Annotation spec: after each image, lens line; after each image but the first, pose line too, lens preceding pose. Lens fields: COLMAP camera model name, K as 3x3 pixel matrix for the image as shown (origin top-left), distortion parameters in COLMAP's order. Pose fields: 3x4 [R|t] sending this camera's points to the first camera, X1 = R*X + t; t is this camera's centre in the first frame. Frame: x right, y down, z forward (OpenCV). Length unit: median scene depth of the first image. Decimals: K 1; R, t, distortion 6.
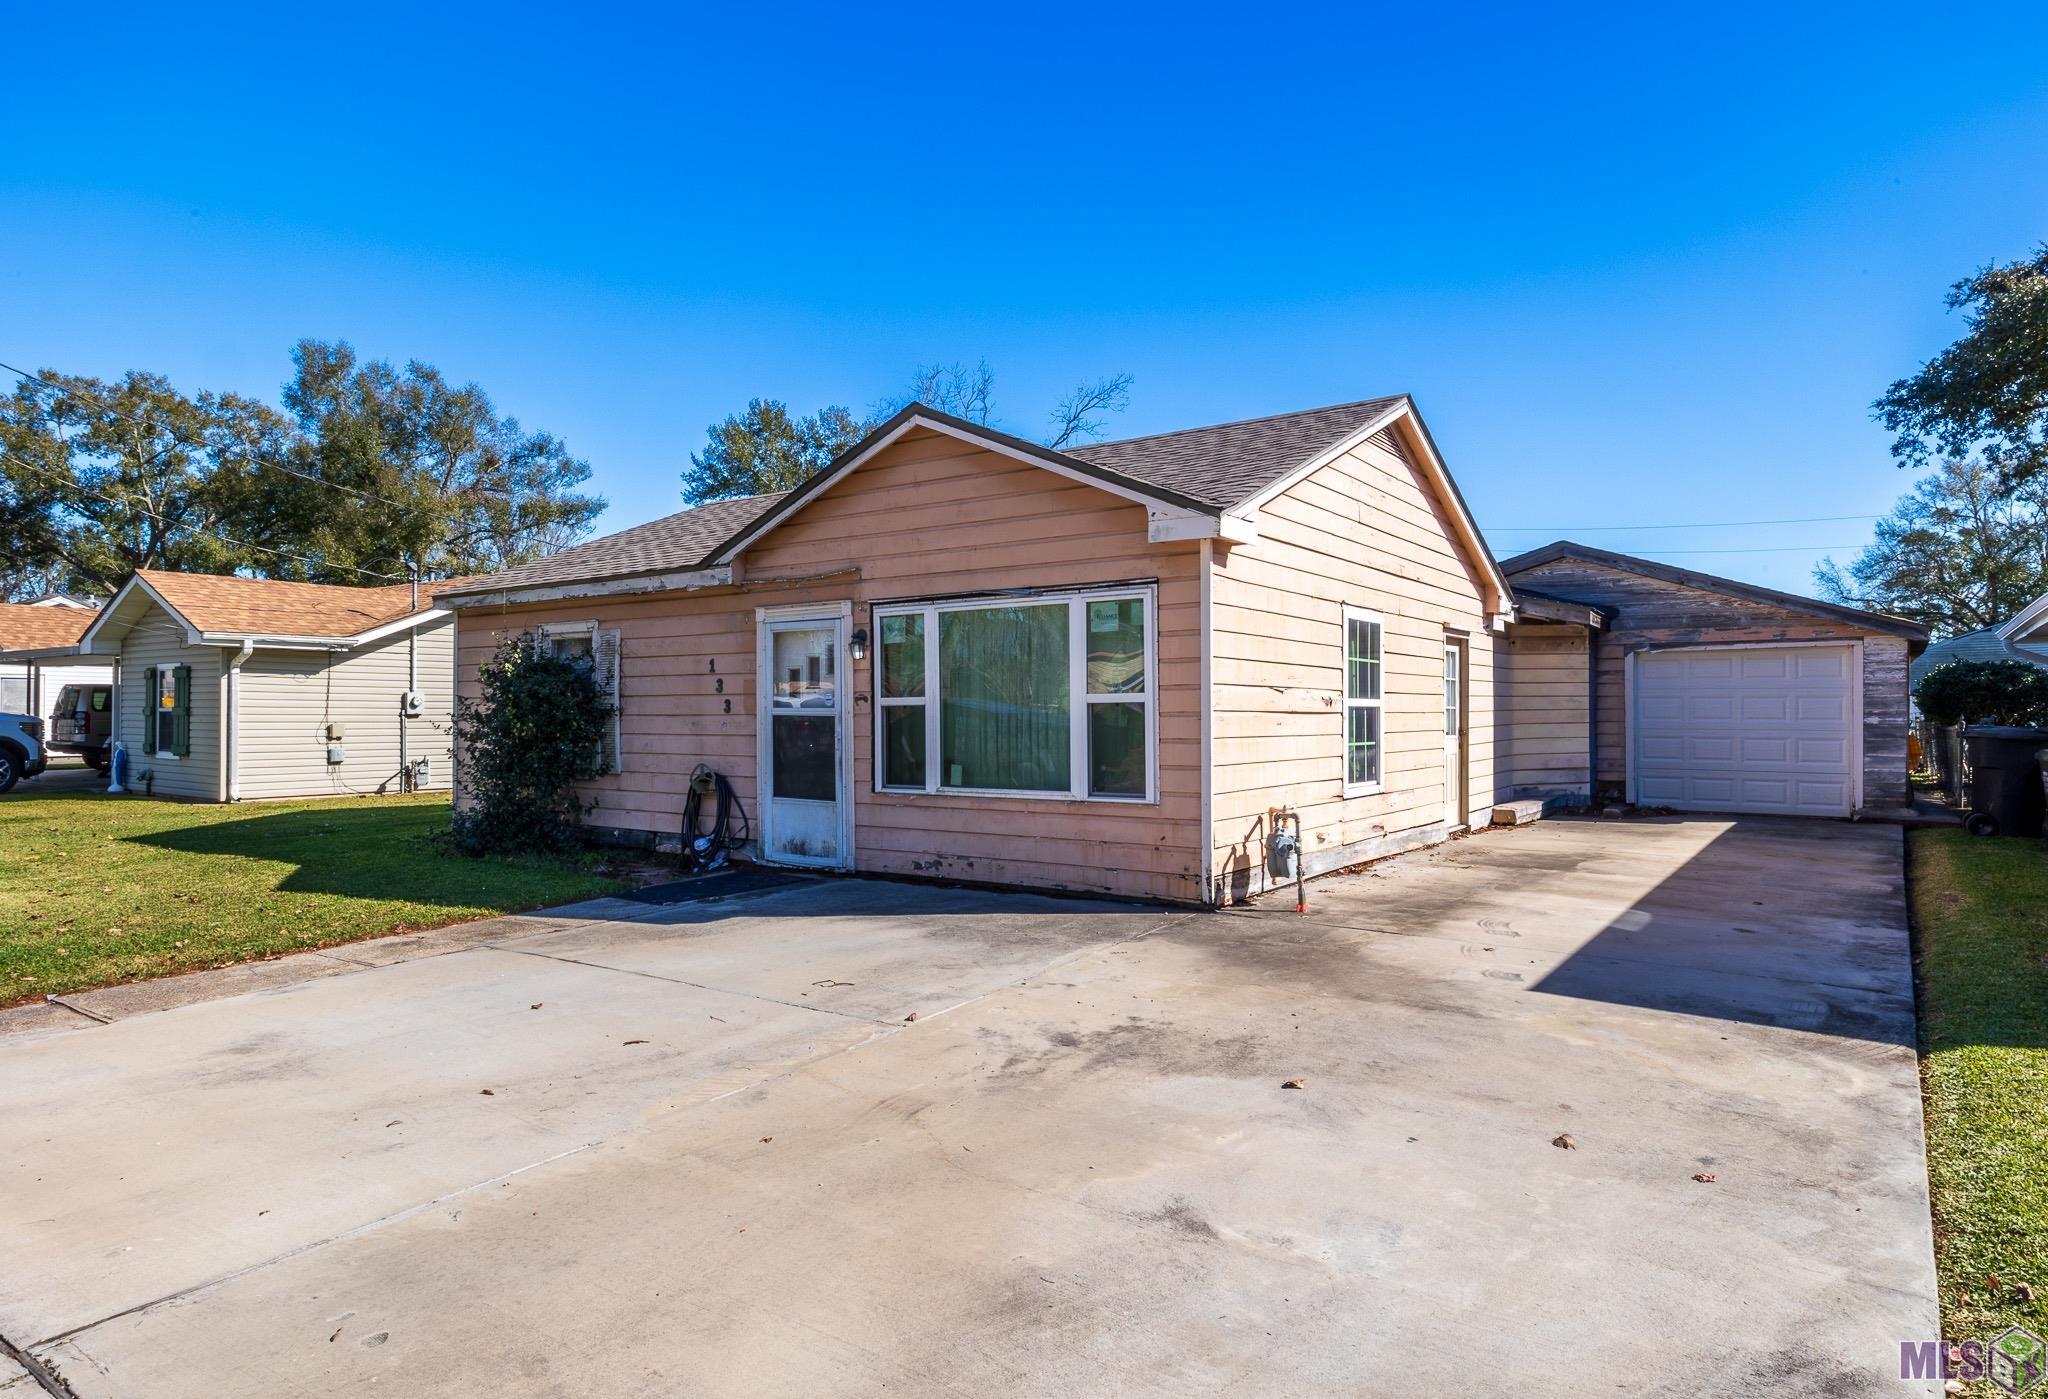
lens RADIAL K [[1213.1, 0, 1024.0], [0, 1213.1, 699.5], [0, 0, 1]] dist [-0.000564, -0.000150]
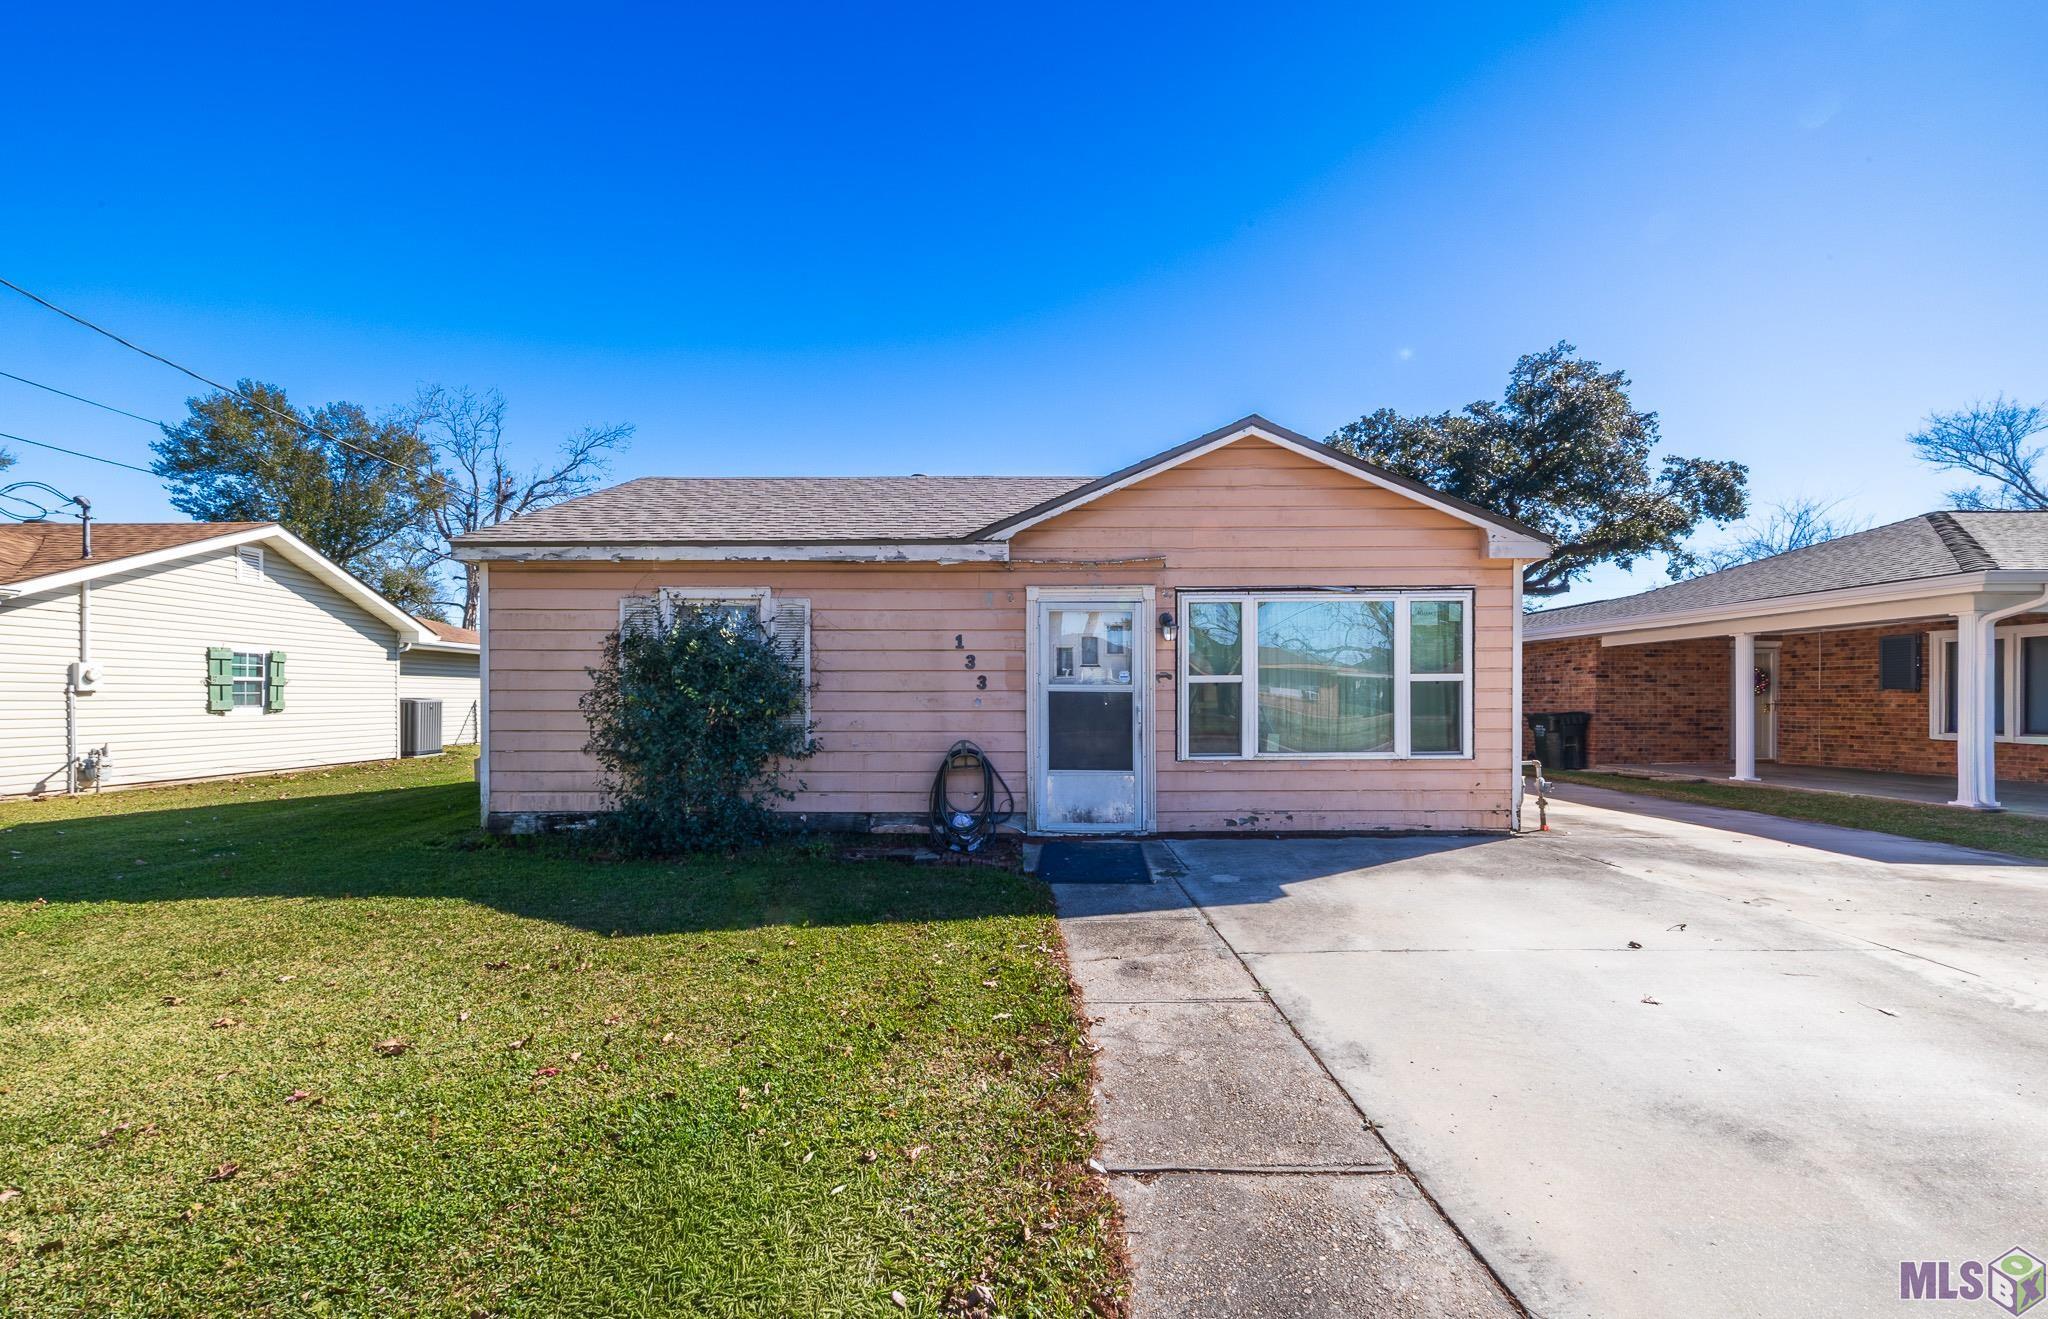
lens RADIAL K [[822.3, 0, 1020.1], [0, 822.3, 698.7], [0, 0, 1]] dist [0.000179, -0.000193]
pose [[0.817676, -0.005256, 0.575655, -0.634527], [-0.006800, 0.999800, 0.018789, 0.006236], [-0.575639, -0.019278, 0.817477, 0.439680]]
